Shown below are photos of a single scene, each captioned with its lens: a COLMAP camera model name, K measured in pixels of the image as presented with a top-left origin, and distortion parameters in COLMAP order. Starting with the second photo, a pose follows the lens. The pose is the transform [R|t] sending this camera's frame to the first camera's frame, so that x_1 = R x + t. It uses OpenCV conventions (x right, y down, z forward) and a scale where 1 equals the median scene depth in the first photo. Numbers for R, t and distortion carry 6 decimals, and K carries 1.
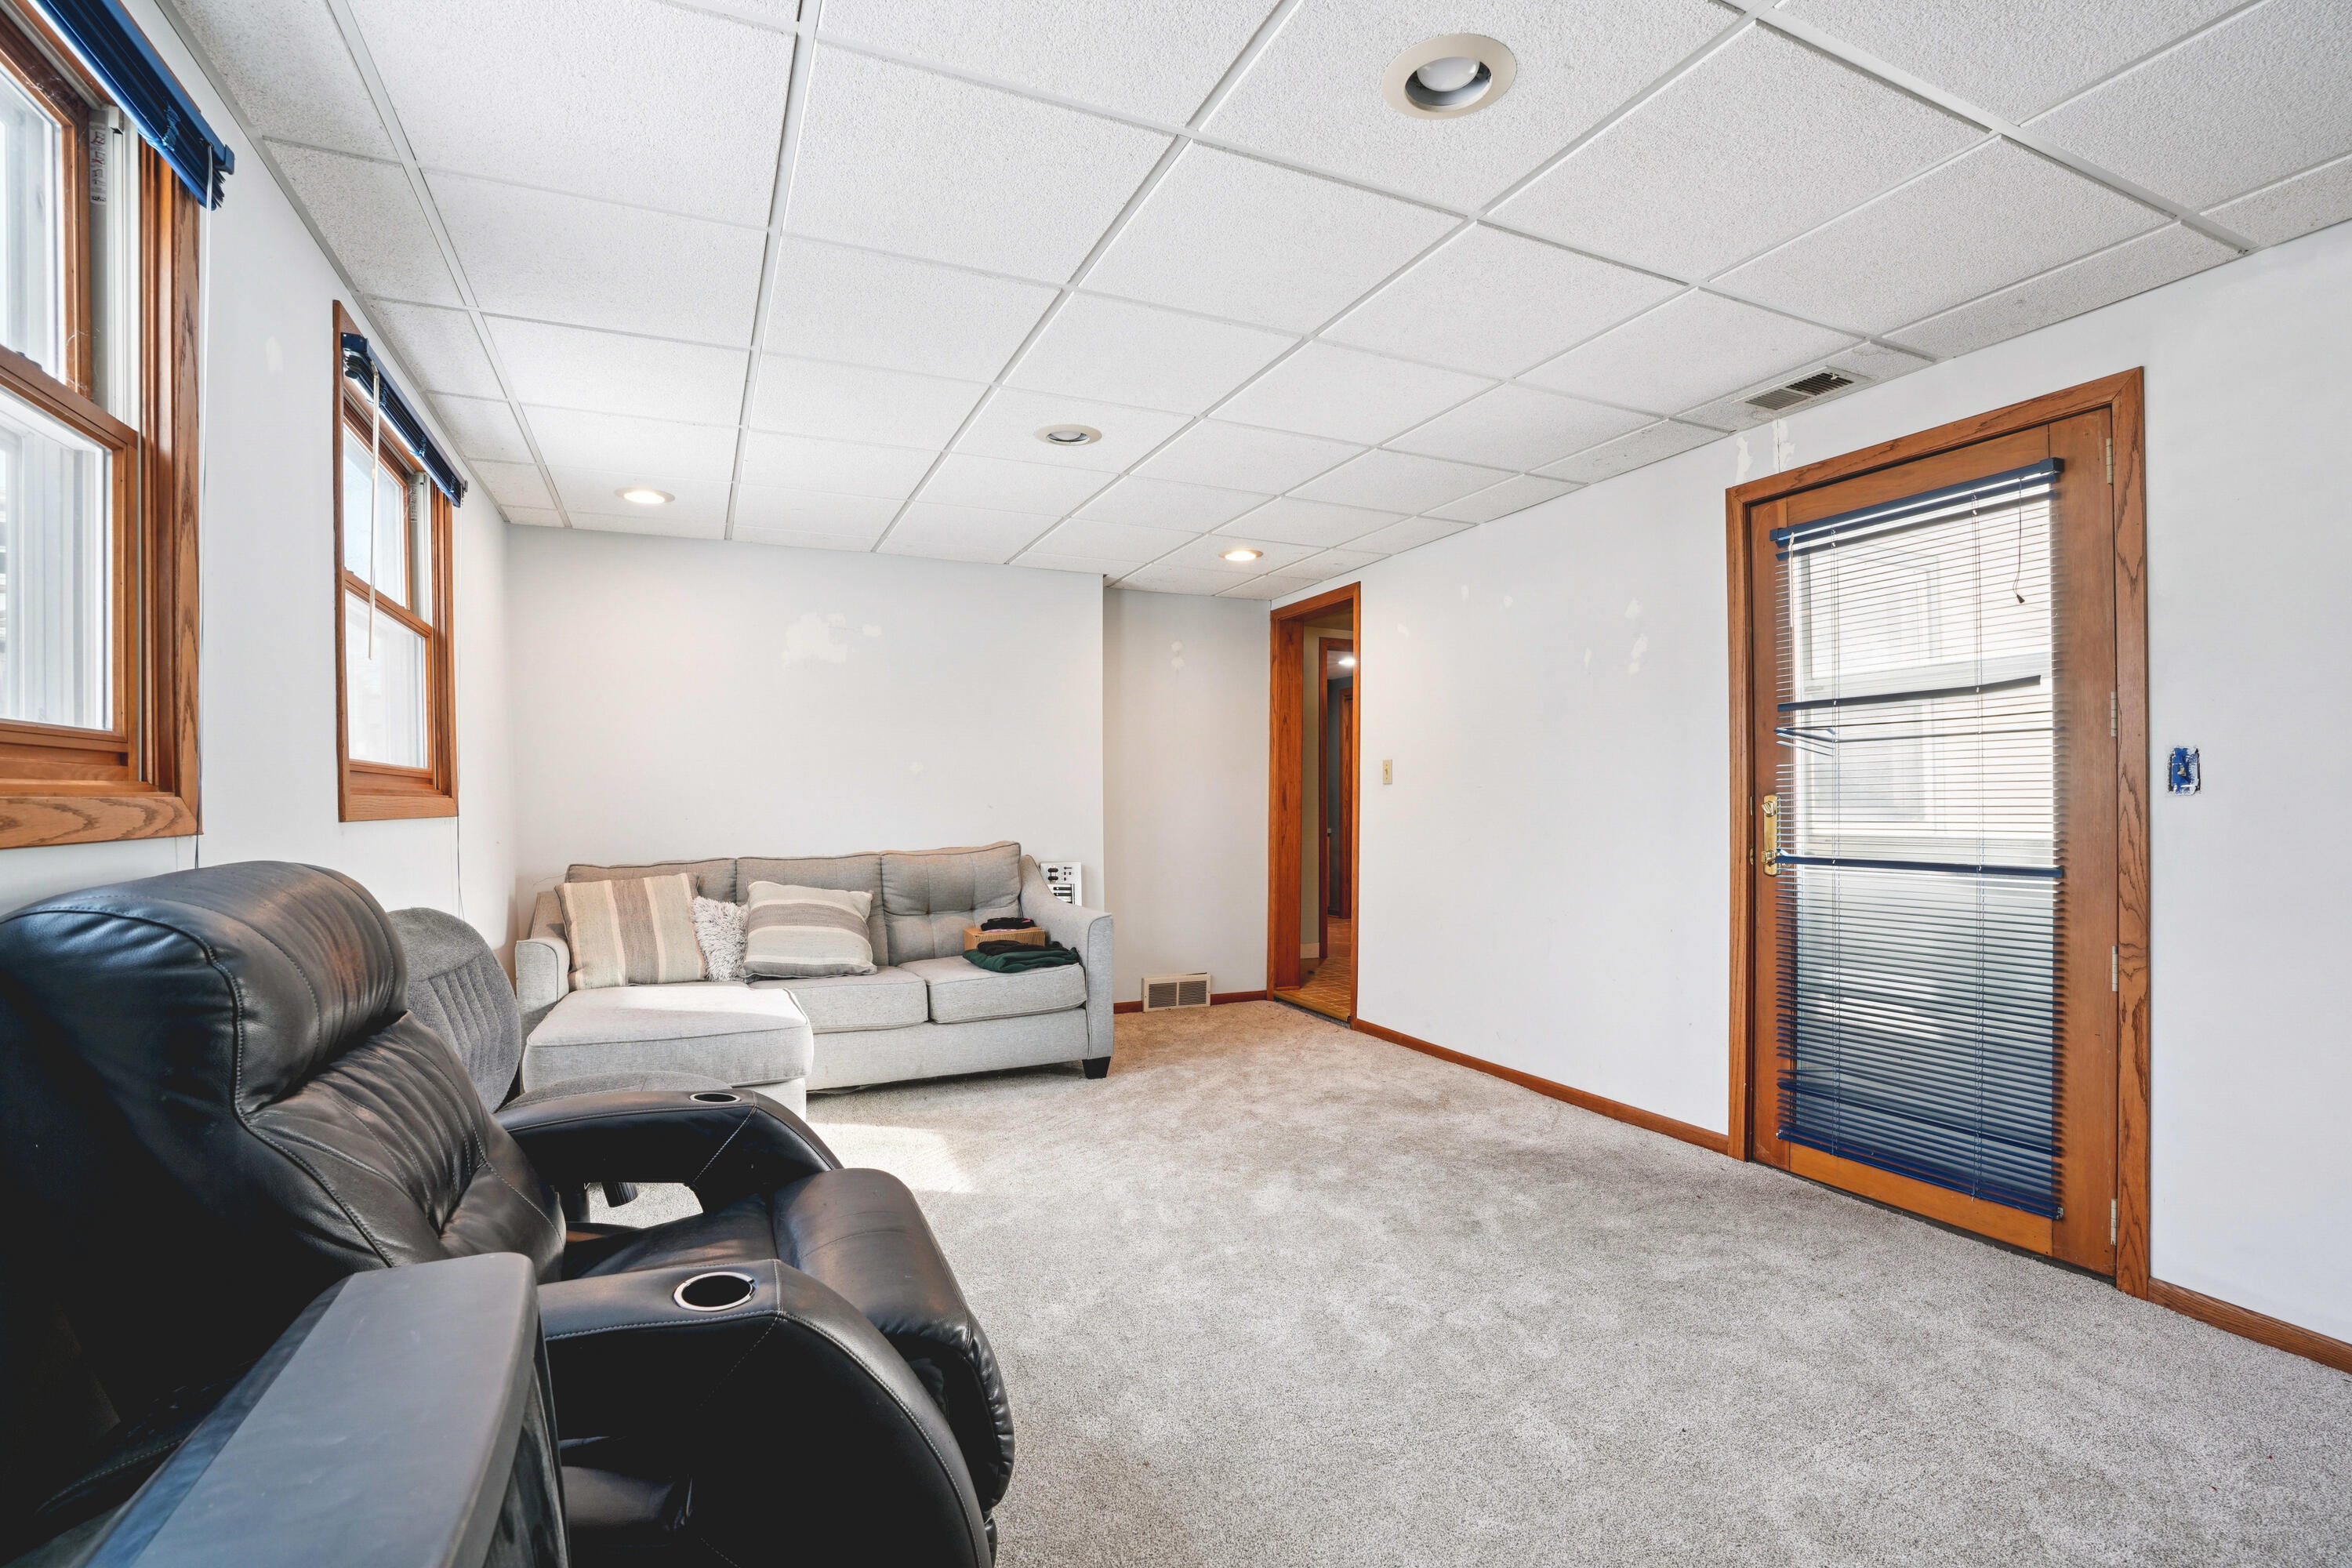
lens RADIAL K [[1078.2, 0, 1198.0], [0, 1078.2, 787.9], [0, 0, 1]] dist [-0.060503, 0.019813]
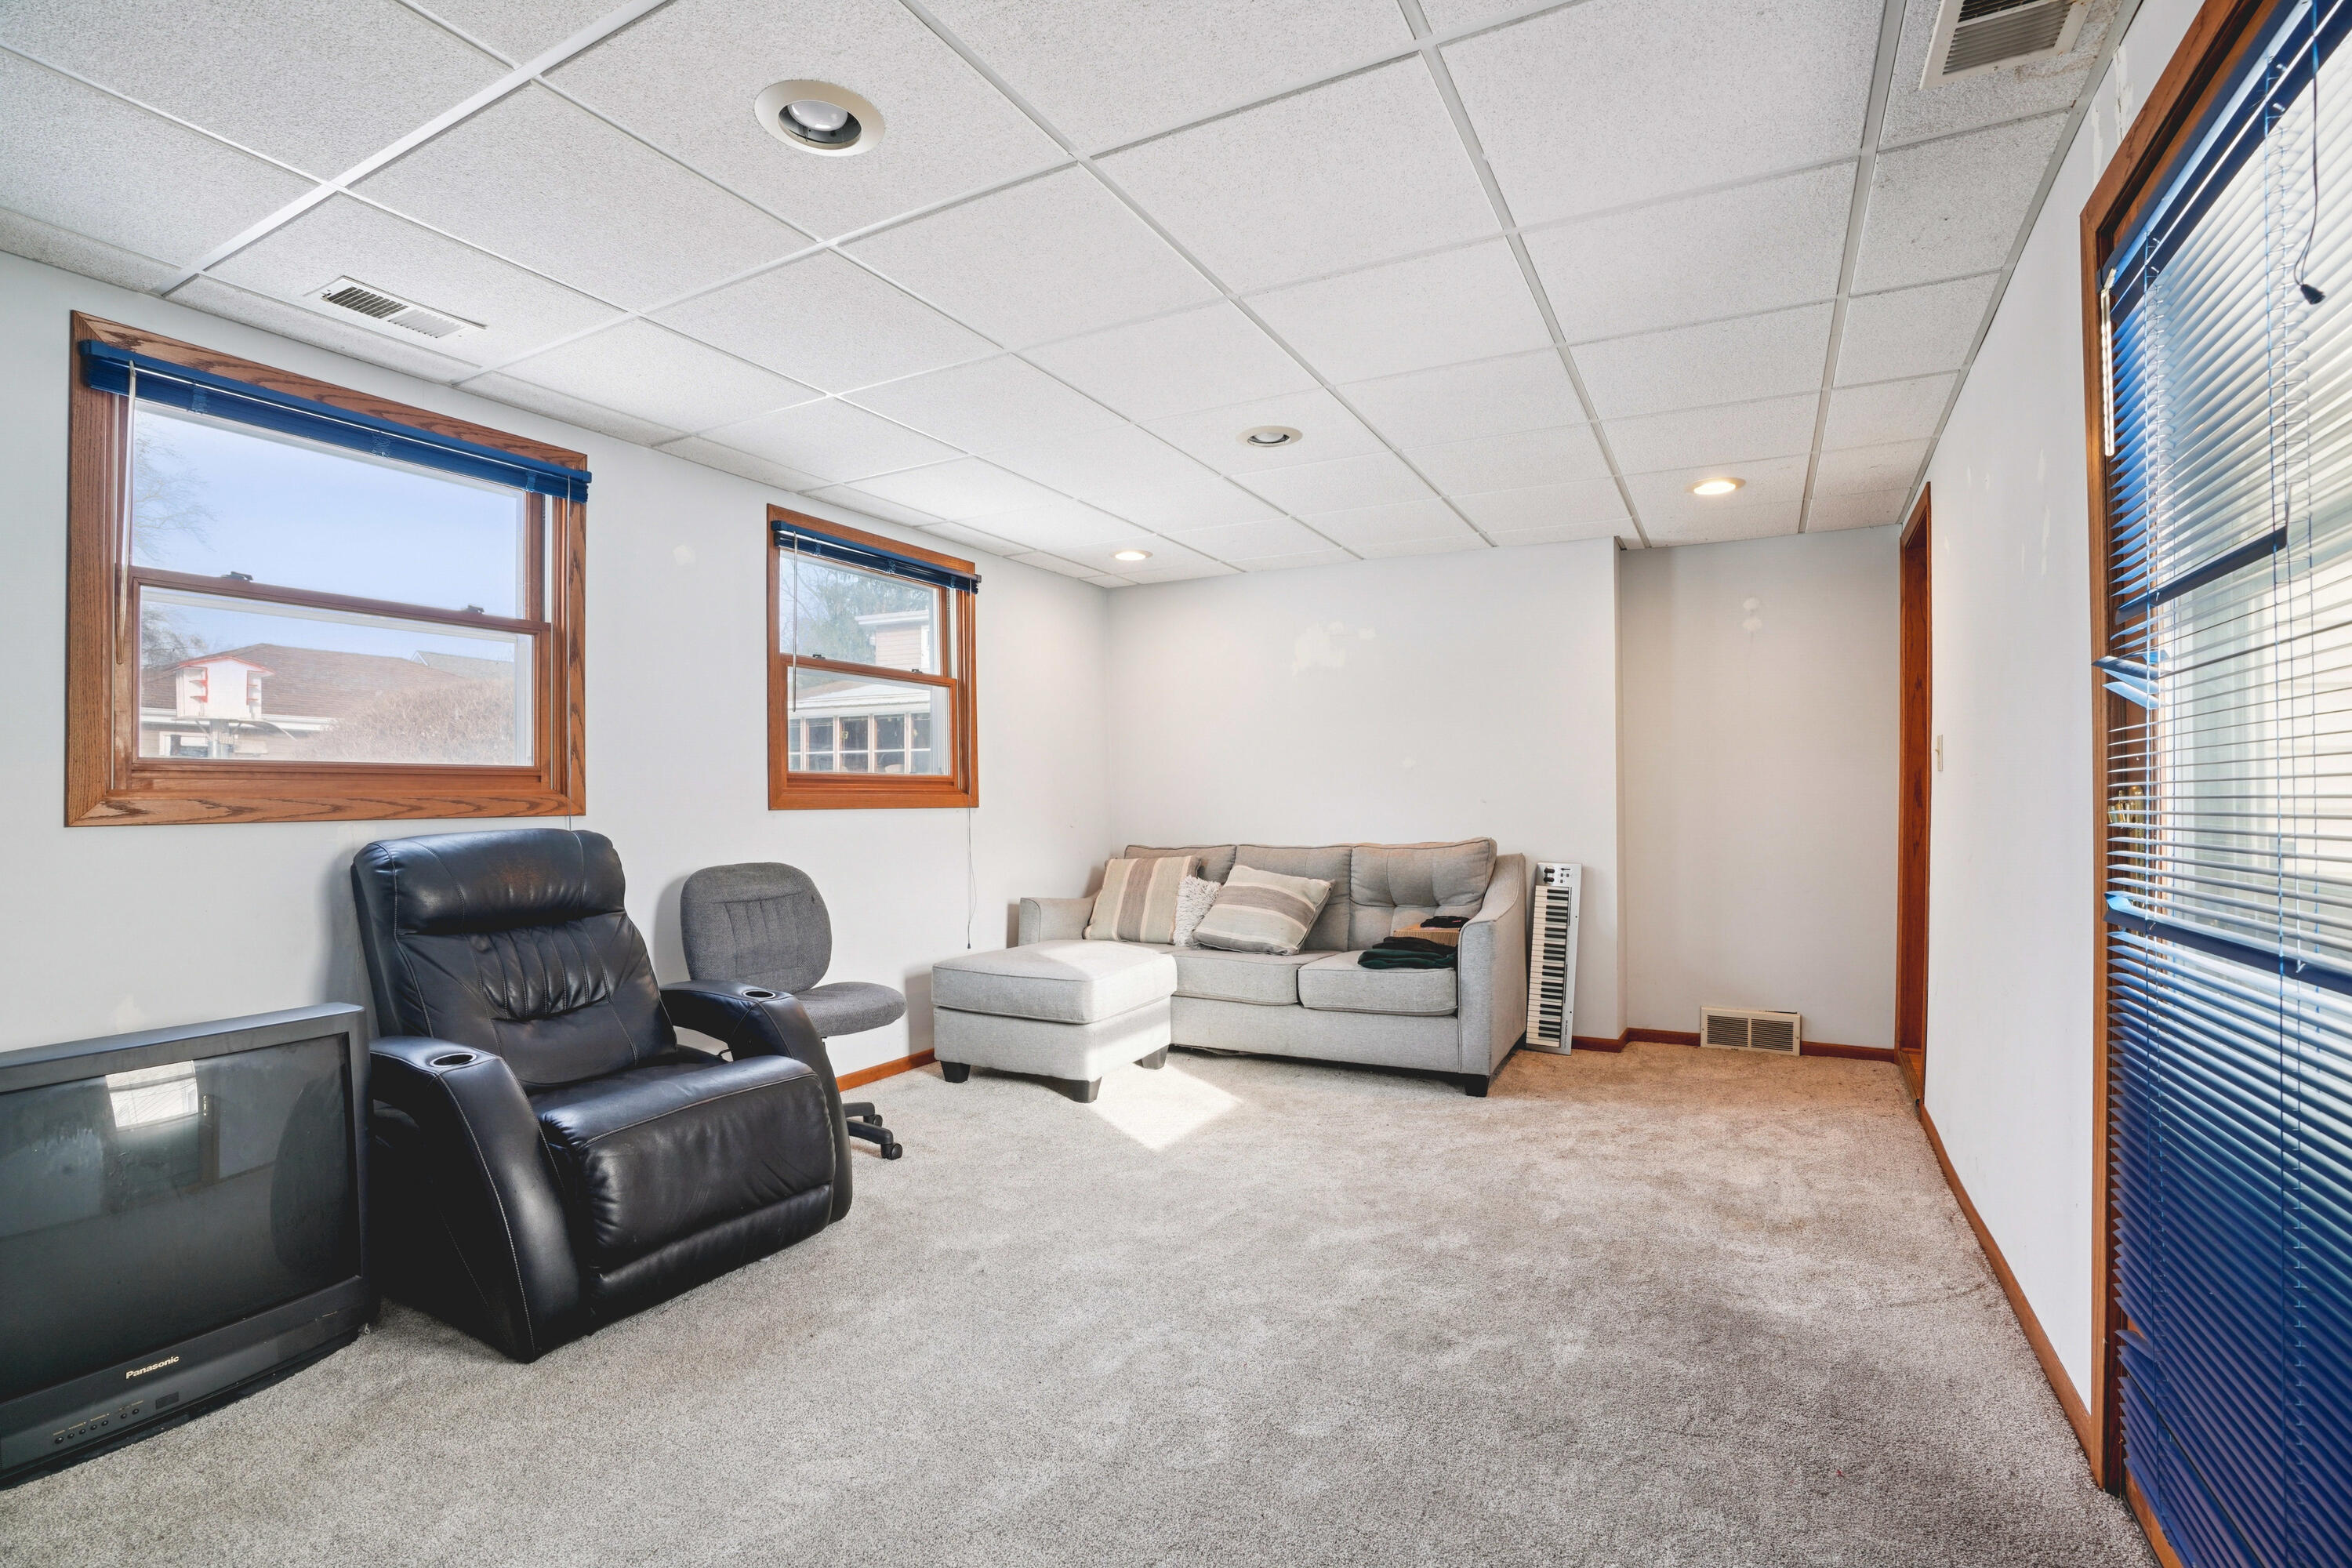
lens RADIAL K [[1078.2, 0, 1183.7], [0, 1078.2, 784.0], [0, 0, 1]] dist [-0.060503, 0.019813]
pose [[0.607464, -0.008218, -0.794305, 0.501809], [0.011890, 0.999929, -0.001252, -0.000065], [0.794259, -0.008684, 0.607518, 0.251265]]
